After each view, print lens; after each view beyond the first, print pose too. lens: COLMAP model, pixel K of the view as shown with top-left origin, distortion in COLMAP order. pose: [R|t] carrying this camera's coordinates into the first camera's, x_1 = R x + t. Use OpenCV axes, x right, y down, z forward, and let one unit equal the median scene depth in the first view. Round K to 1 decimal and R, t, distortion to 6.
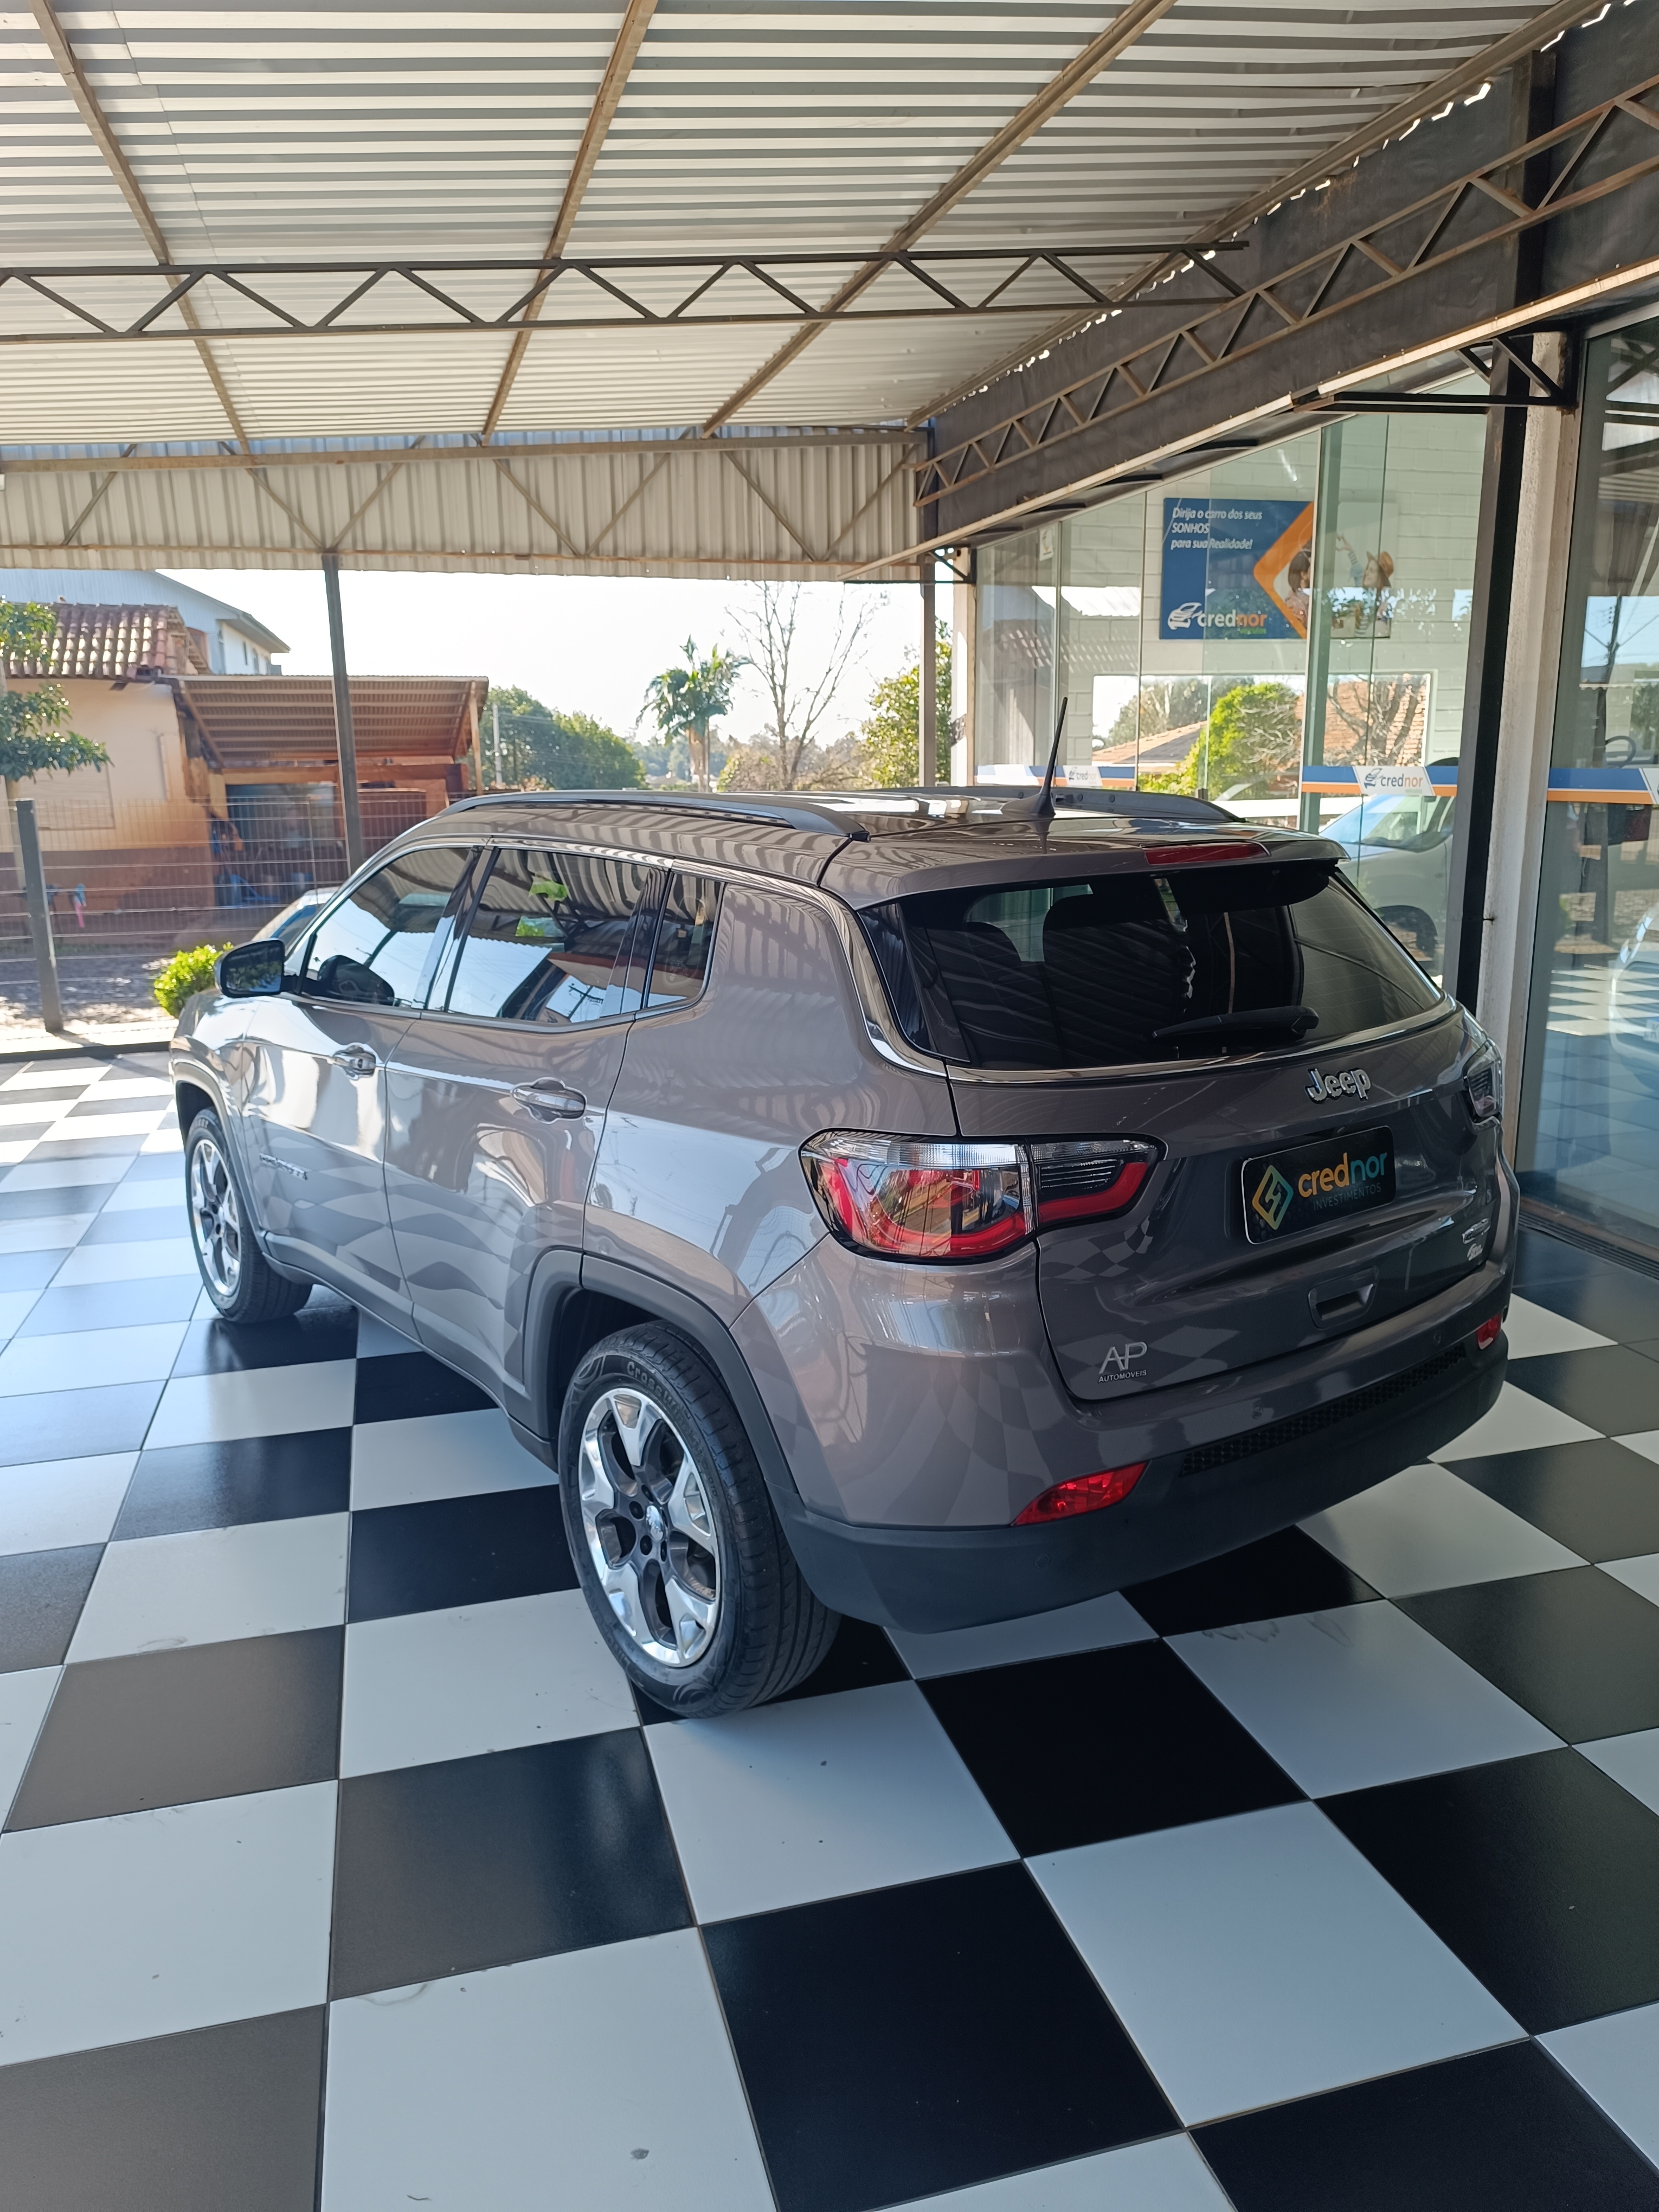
lens RADIAL K [[1516.6, 0, 829.6], [0, 1516.6, 1151.2], [0, 0, 1]] dist [0.009511, -0.012237]
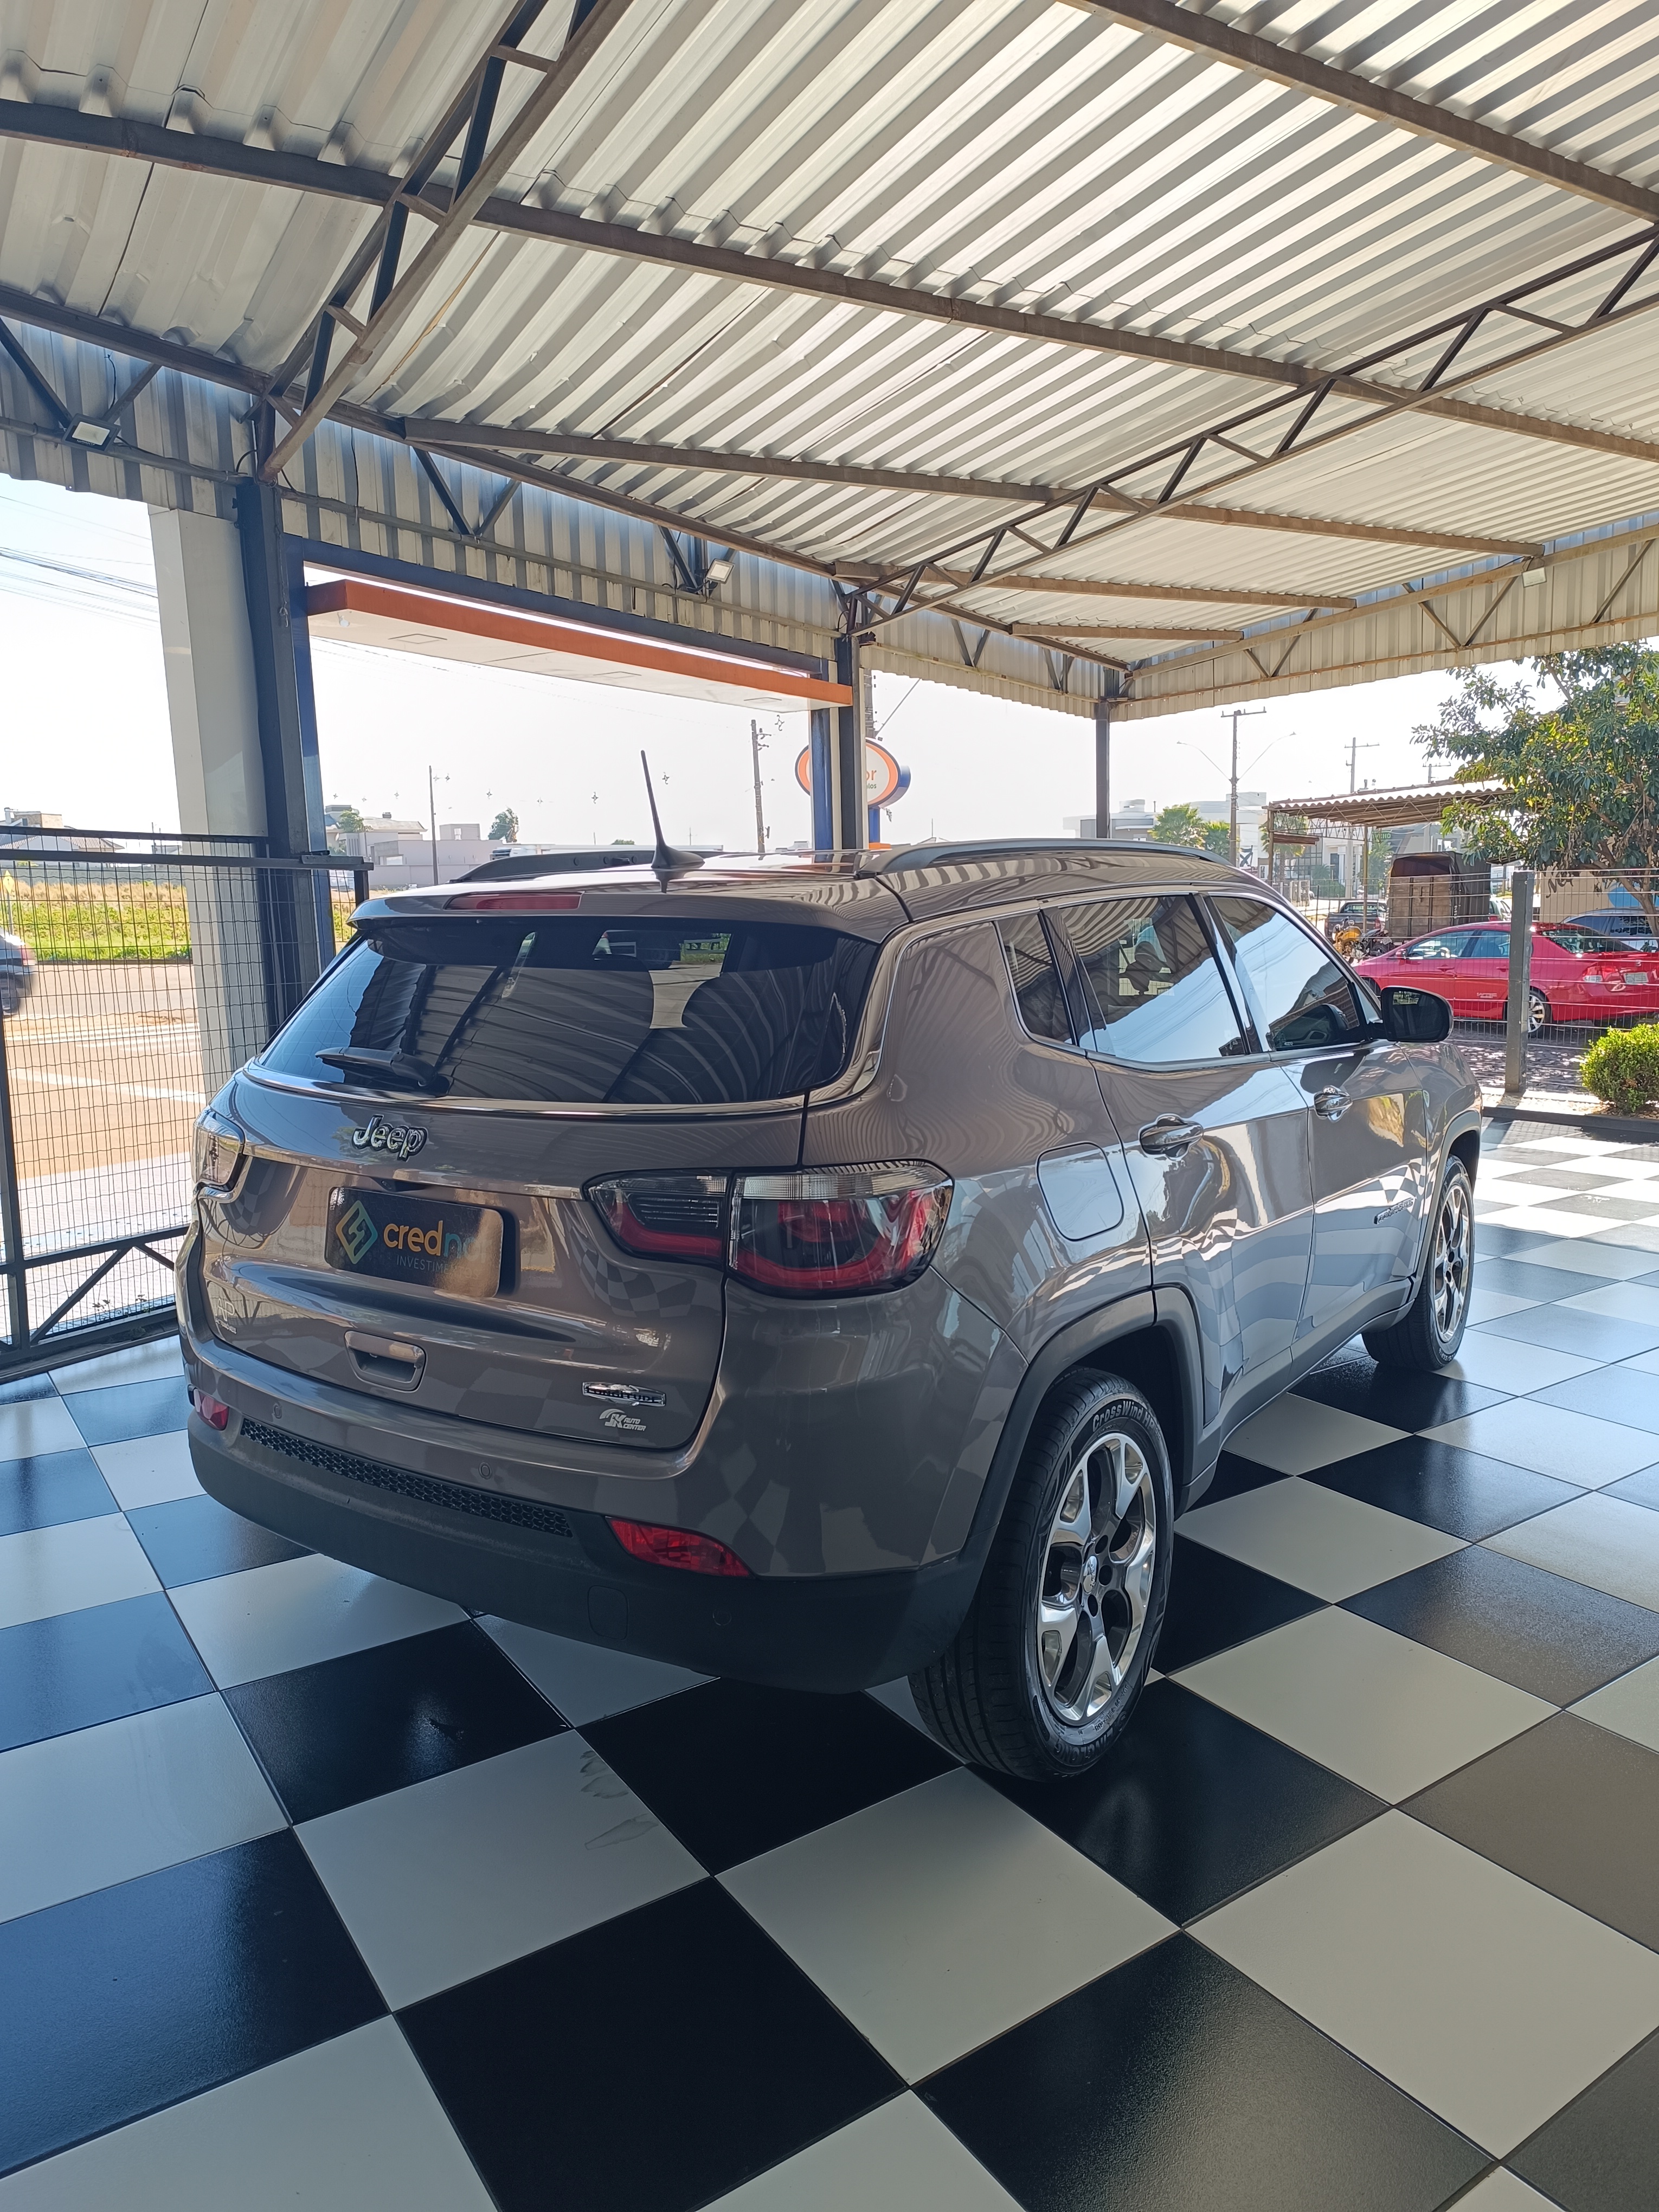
lens RADIAL K [[1491.3, 0, 827.8], [0, 1491.3, 1149.2], [0, 0, 1]] dist [0.021581, -0.003331]
pose [[0.318776, 0.164901, -0.933375, 0.312760], [-0.210217, 0.972525, 0.100022, -0.045387], [0.924224, 0.164327, 0.344683, 0.220184]]
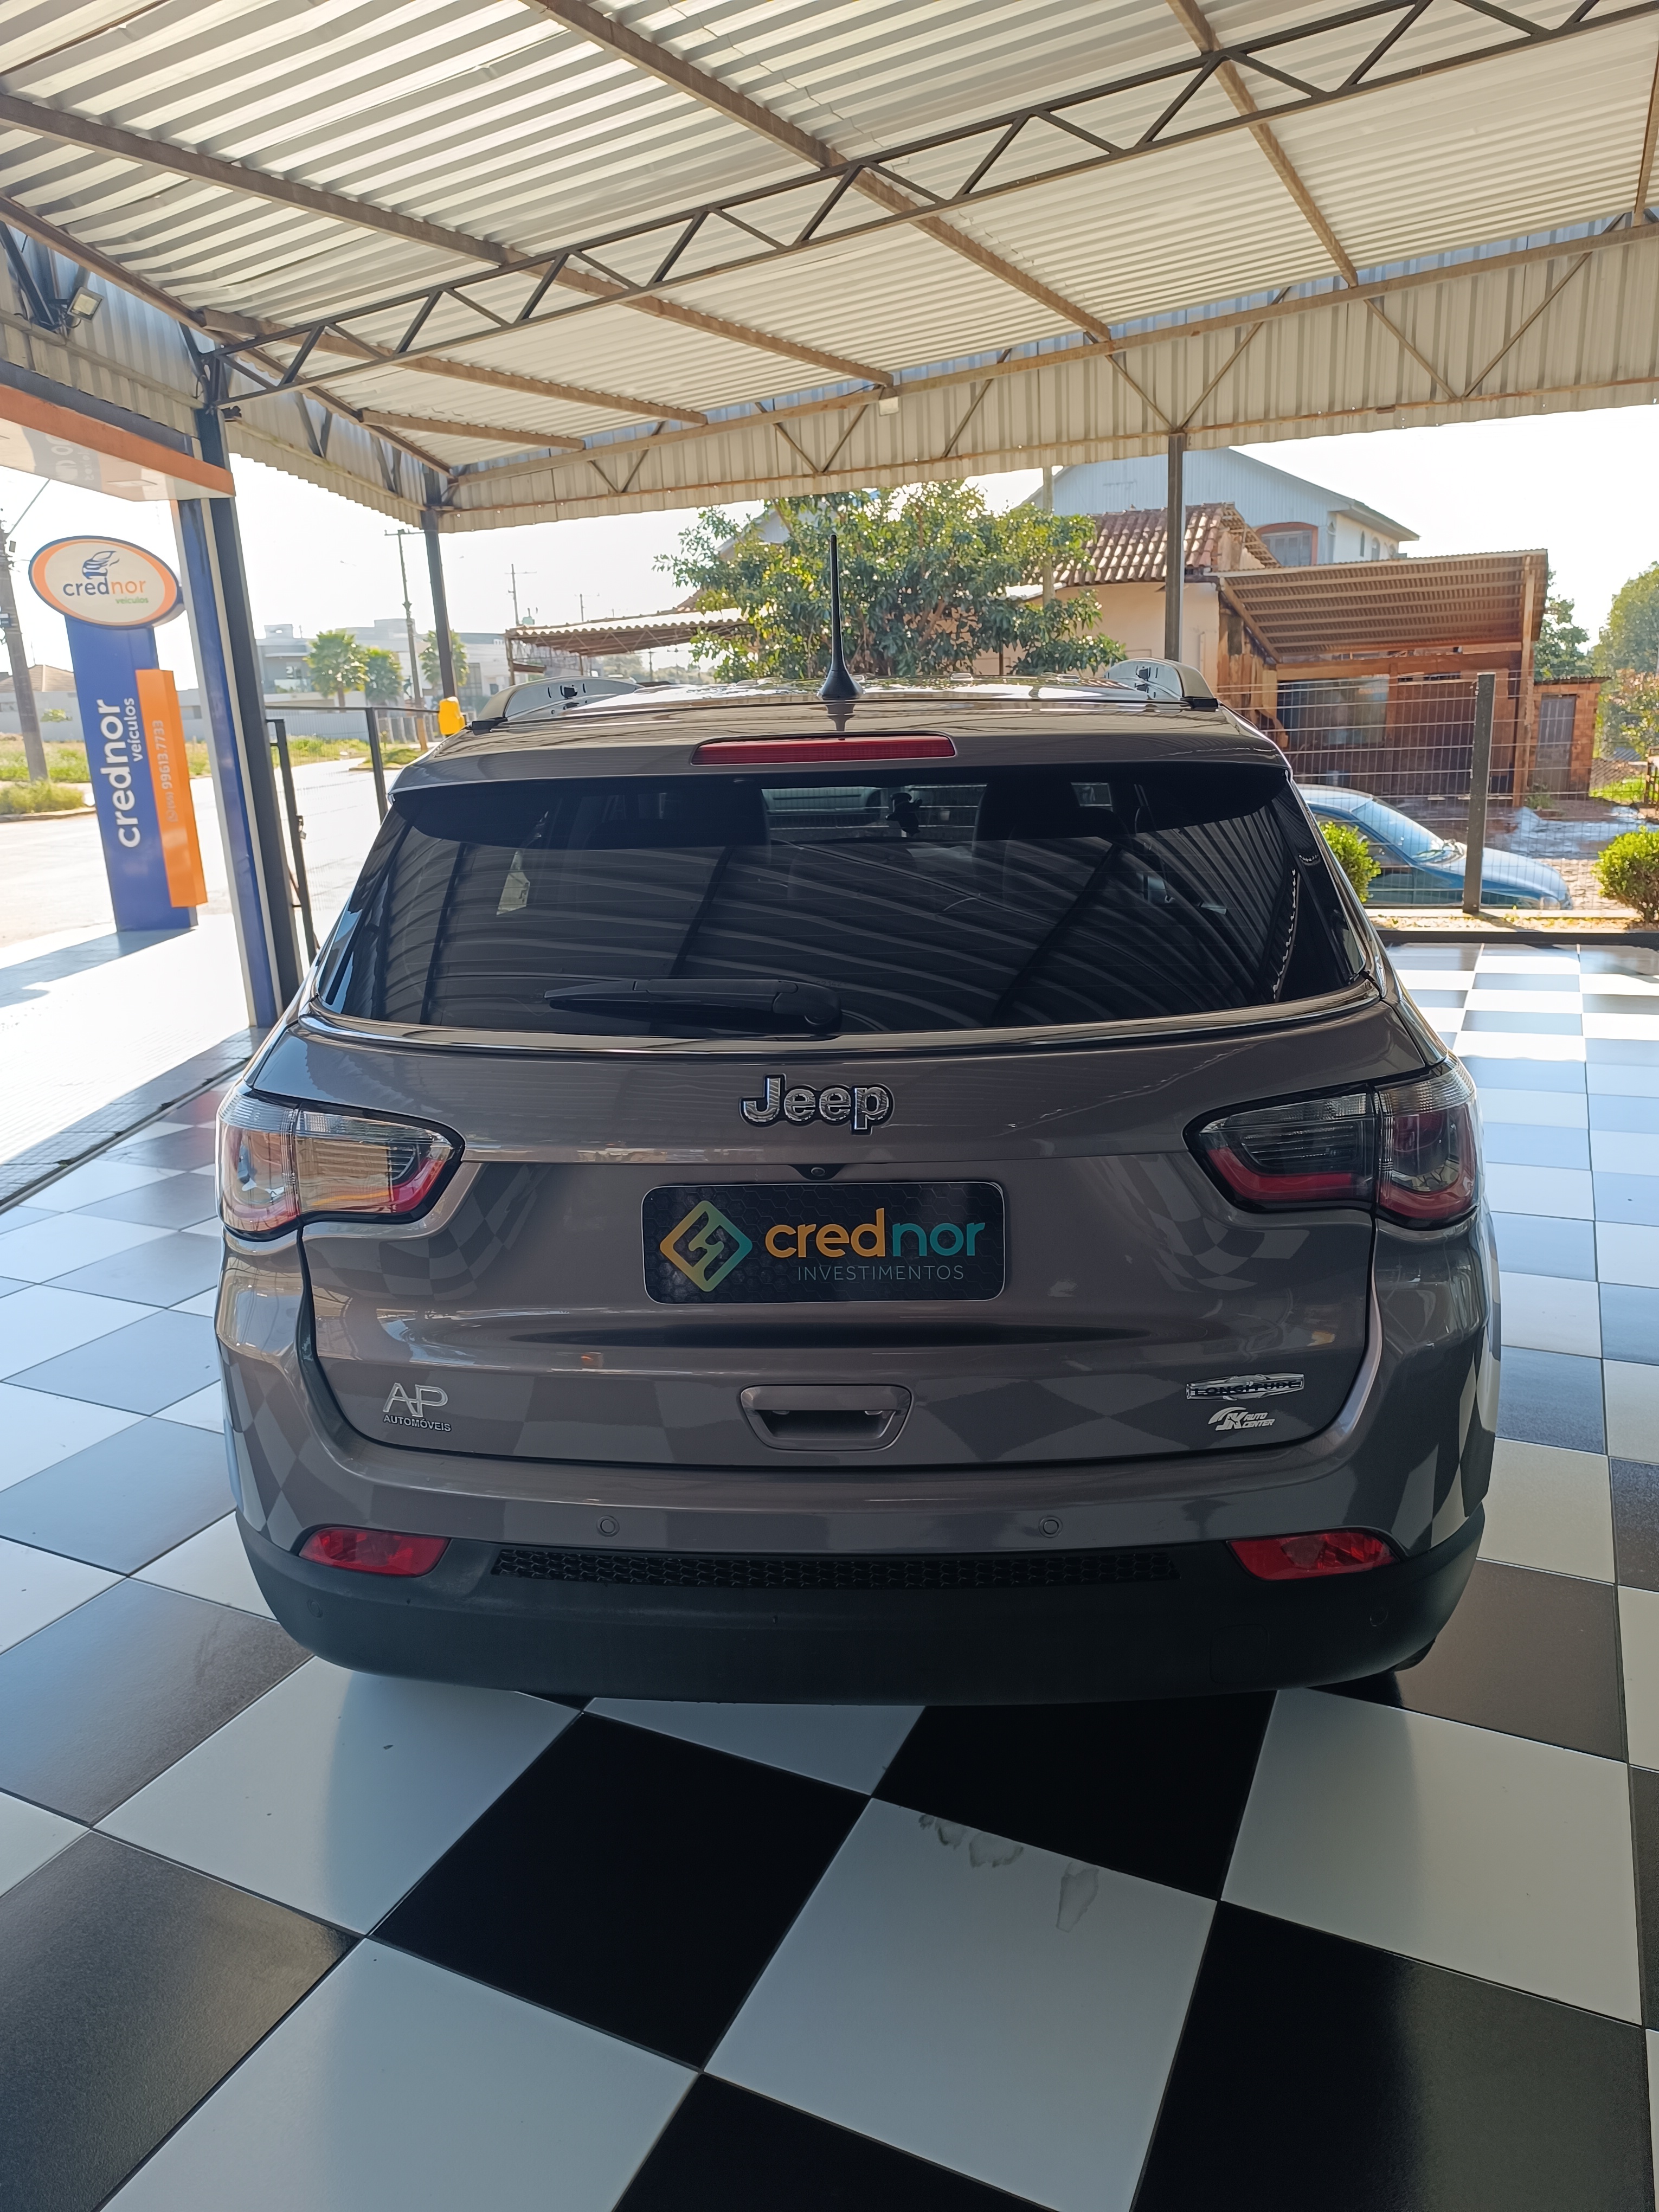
lens RADIAL K [[1516.6, 0, 829.6], [0, 1516.6, 1151.2], [0, 0, 1]] dist [0.009511, -0.012237]
pose [[0.757967, 0.170265, -0.629679, 0.181742], [-0.129581, 0.985396, 0.110469, -0.023232], [0.639292, -0.002137, 0.768961, 0.115992]]
